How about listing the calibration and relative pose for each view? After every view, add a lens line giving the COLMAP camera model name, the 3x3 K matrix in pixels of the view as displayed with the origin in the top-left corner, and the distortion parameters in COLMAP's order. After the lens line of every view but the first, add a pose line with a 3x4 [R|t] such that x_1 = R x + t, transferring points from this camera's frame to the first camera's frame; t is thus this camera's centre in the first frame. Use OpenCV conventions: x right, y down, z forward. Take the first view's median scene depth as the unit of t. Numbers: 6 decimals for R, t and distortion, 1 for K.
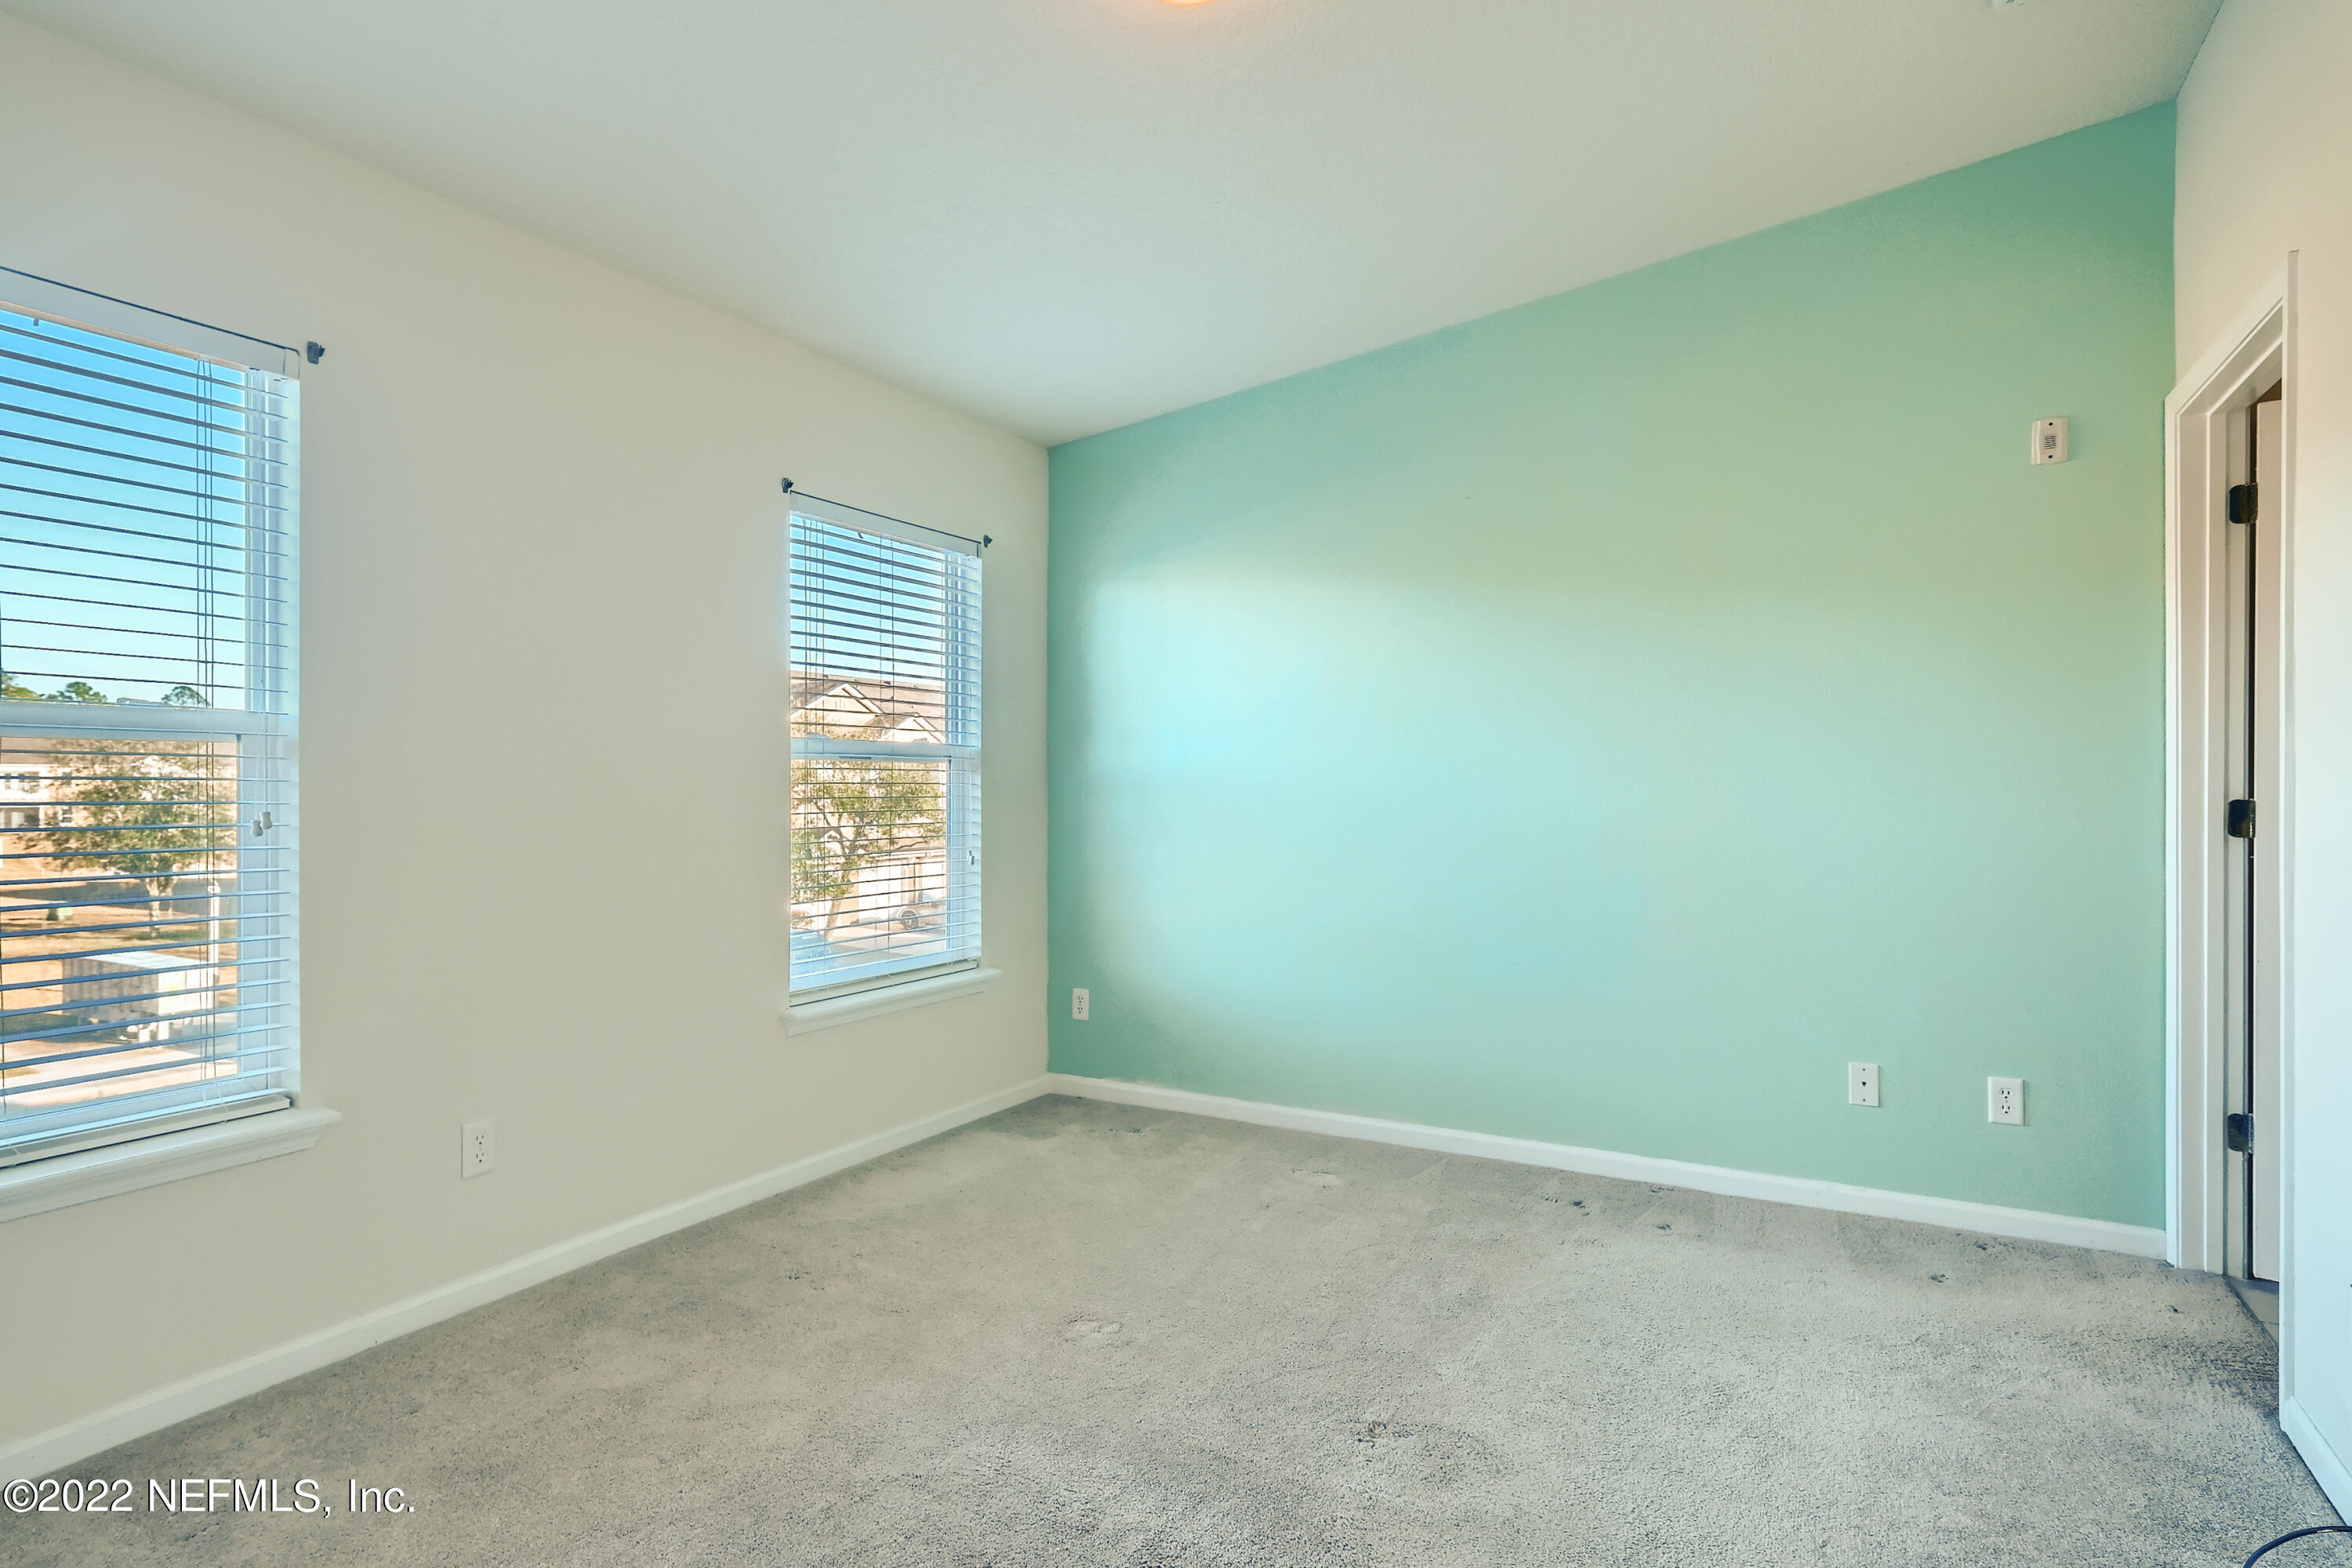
lens RADIAL K [[1239.9, 0, 1180.4], [0, 1239.9, 791.1], [0, 0, 1]] dist [-0.000322, -0.001249]
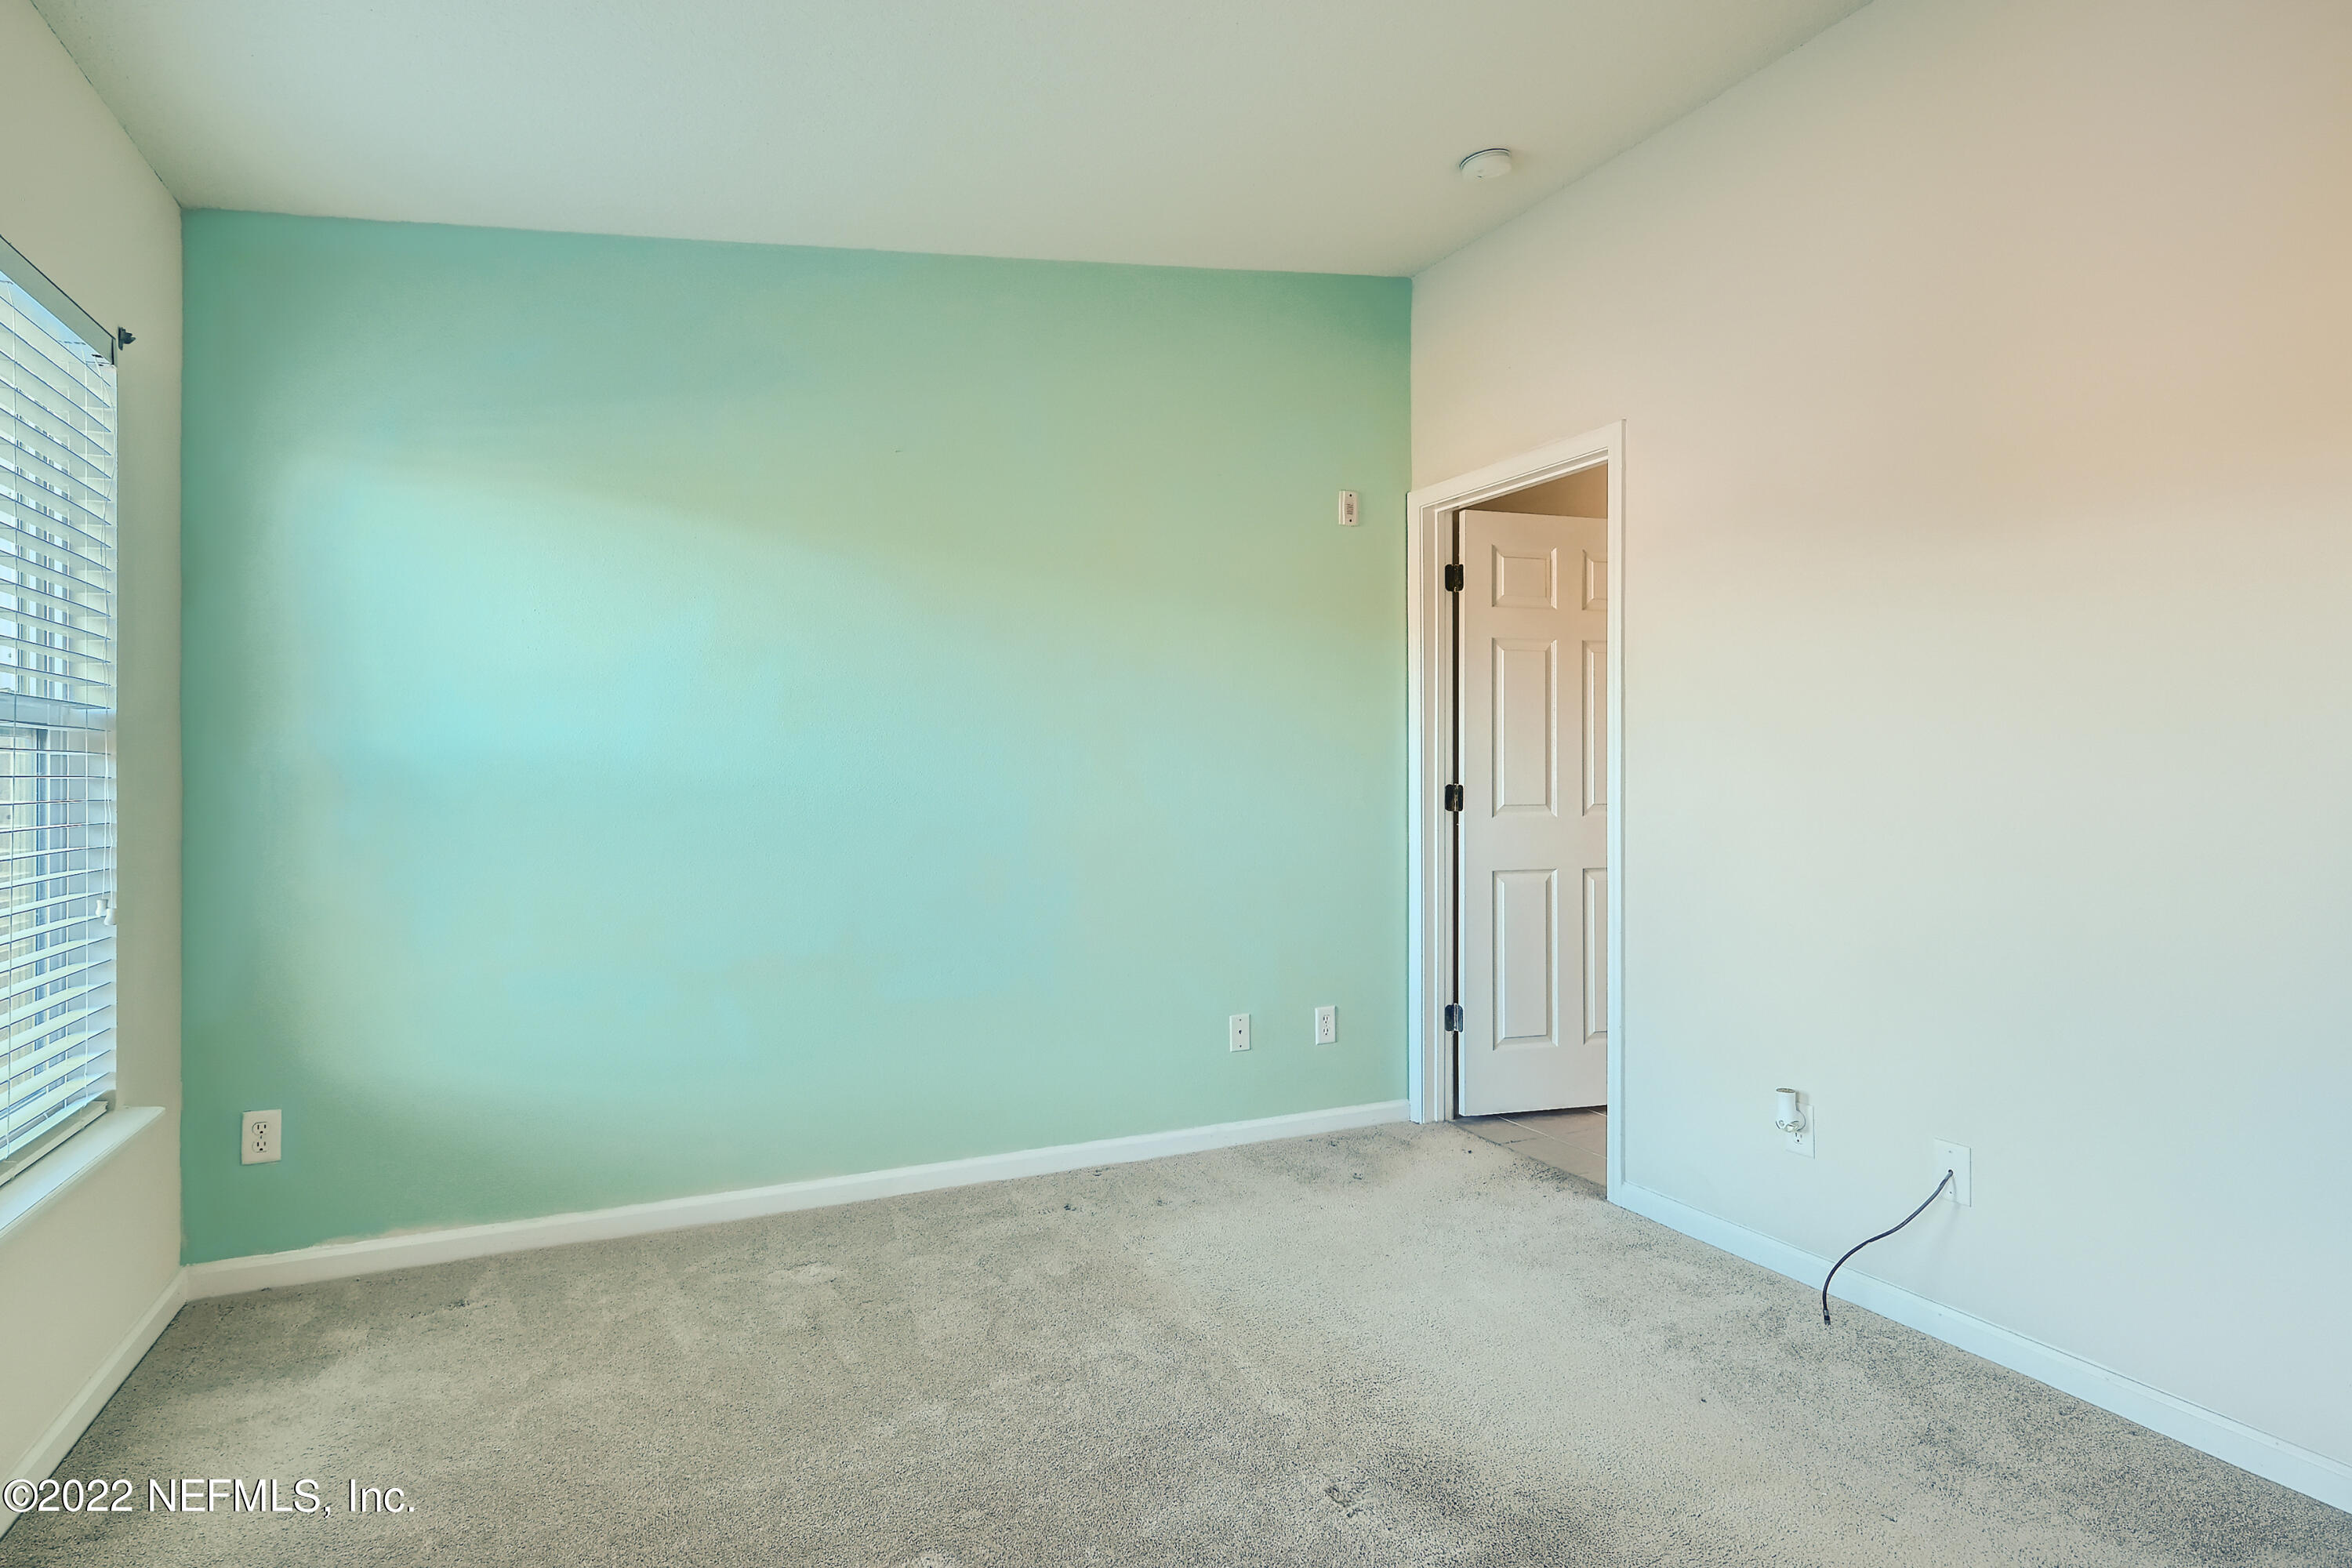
lens RADIAL K [[1208.4, 0, 1162.6], [0, 1208.4, 777.0], [0, 0, 1]] dist [0.001445, 0.000120]
pose [[0.589790, -0.002000, 0.807554, -0.387561], [0.008061, 0.999962, -0.003411, 0.000532], [-0.807516, 0.008522, 0.589784, 0.372168]]
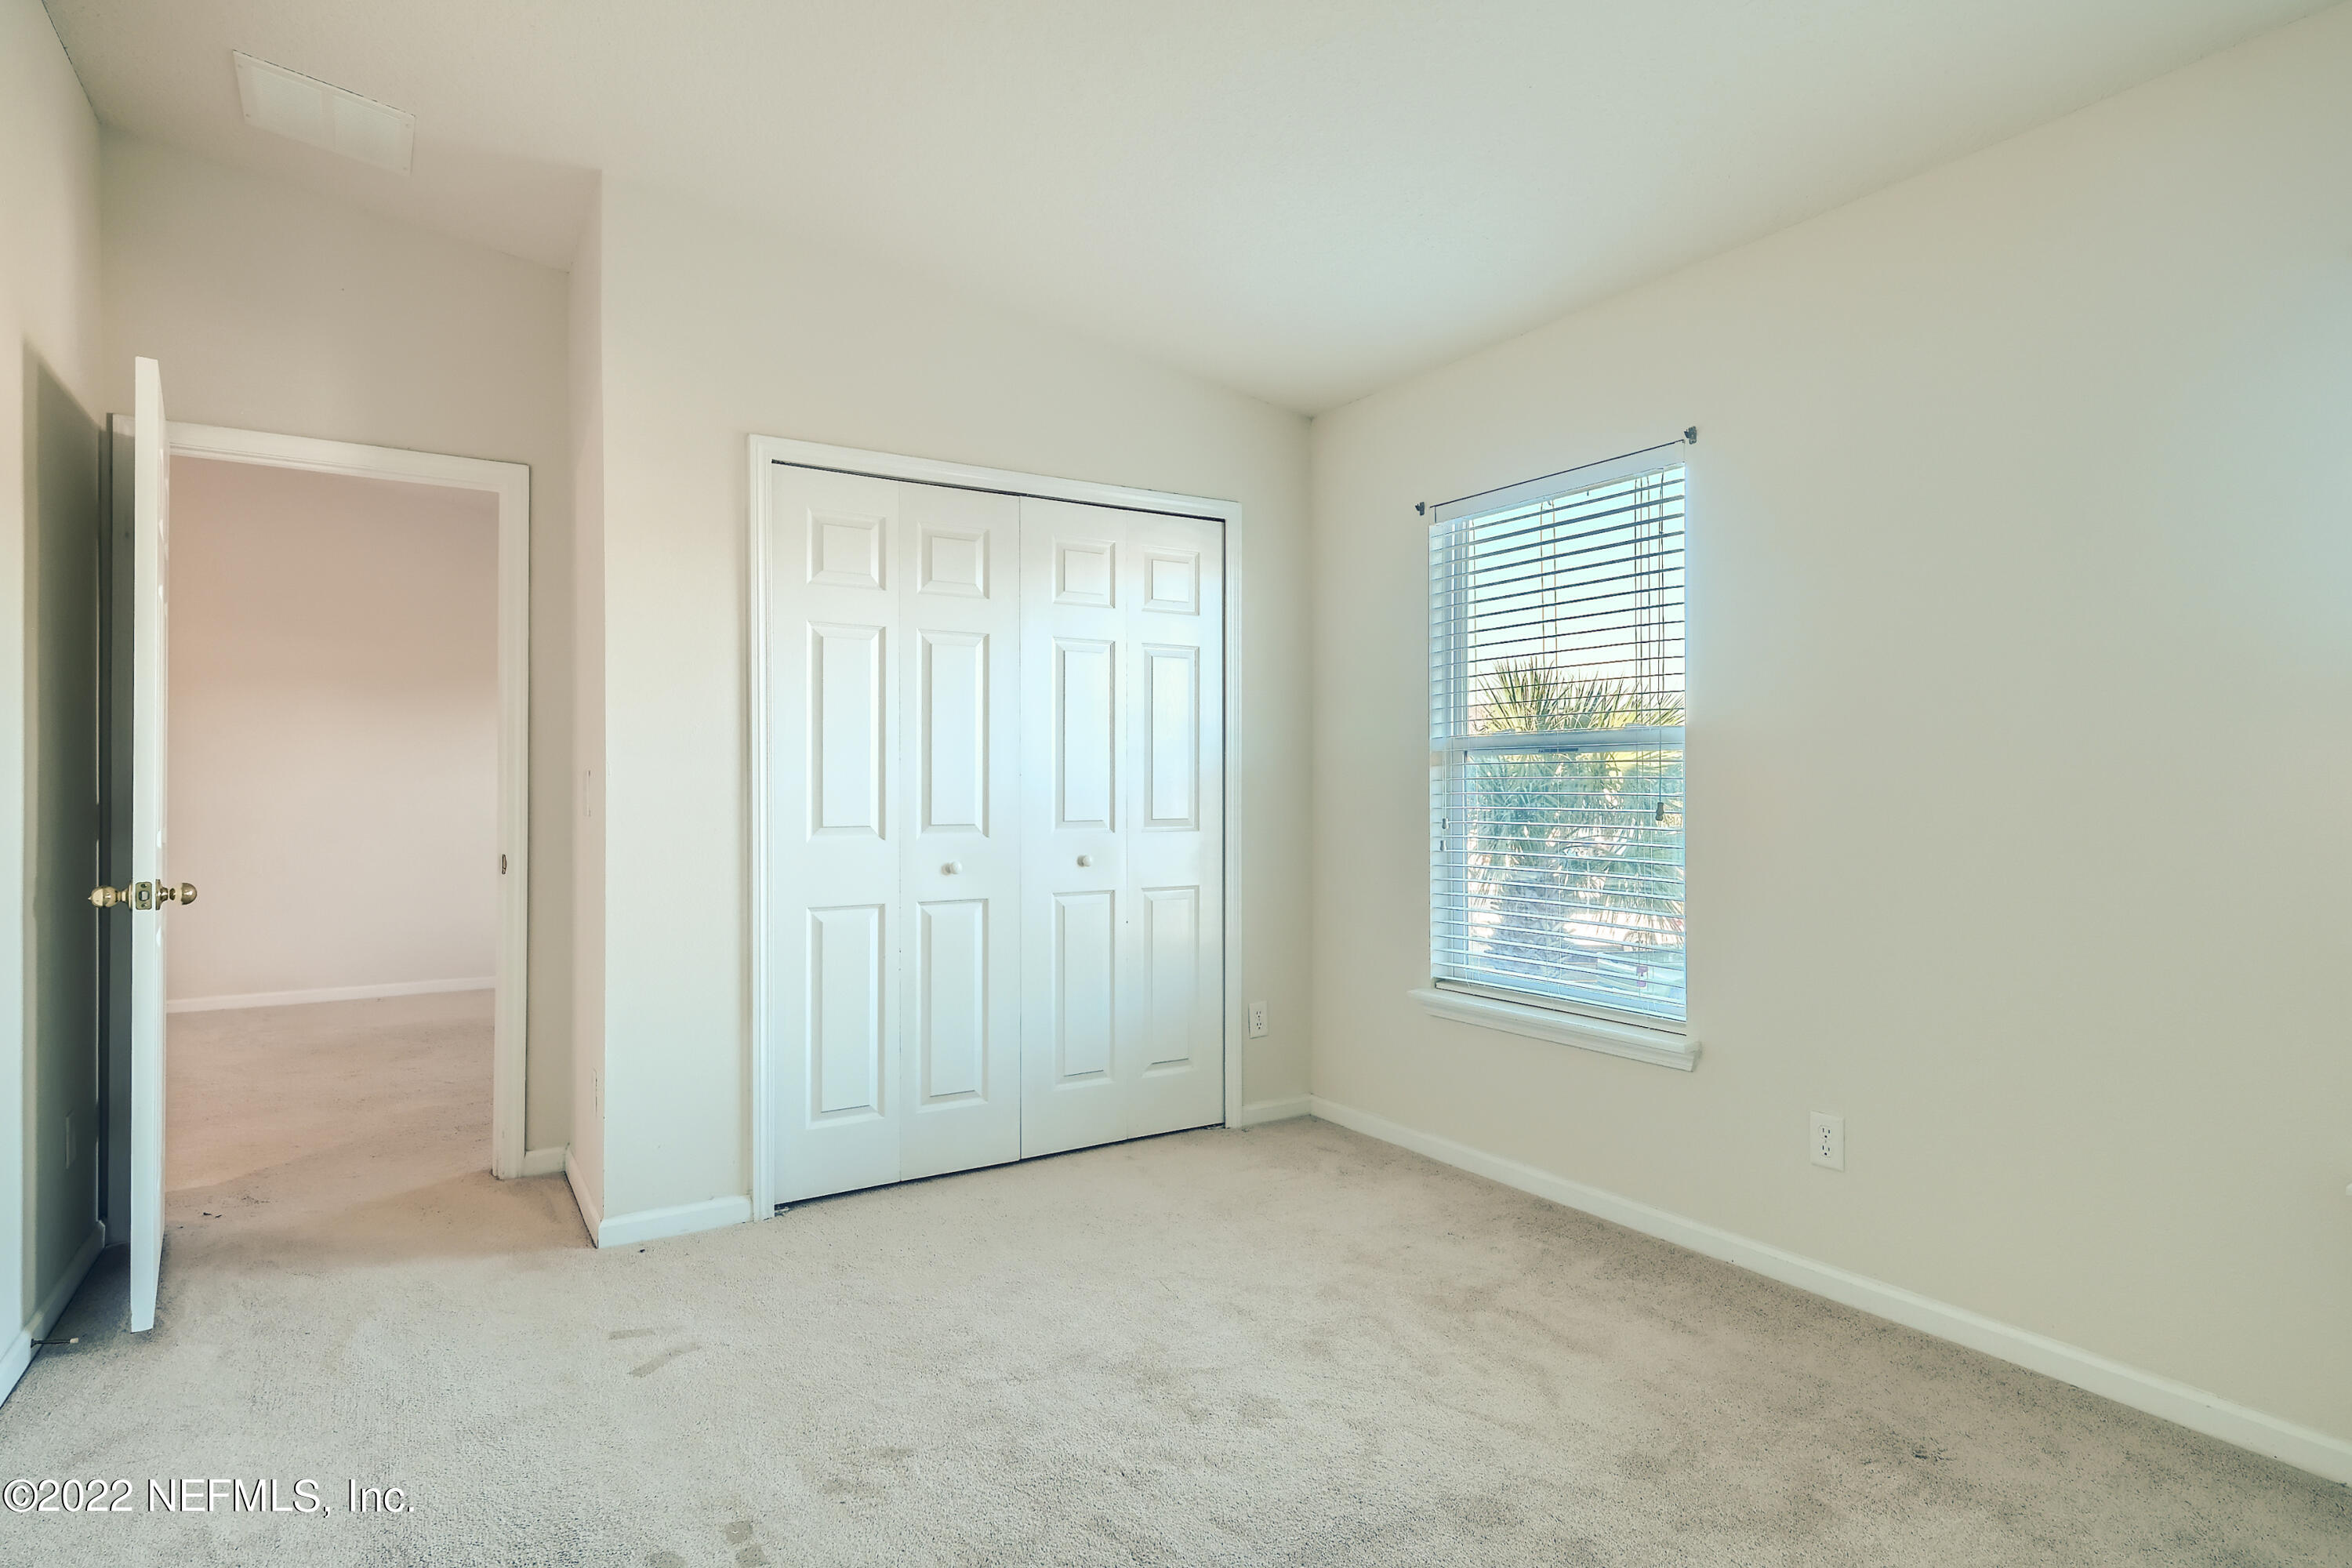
lens RADIAL K [[1220.3, 0, 1177.5], [0, 1220.3, 783.3], [0, 0, 1]] dist [0.004839, -0.000388]
pose [[-0.487463, -0.000816, -0.873143, 0.429774], [-0.004801, 0.999987, 0.001746, -0.001485], [0.873131, 0.005043, -0.487460, 0.785774]]
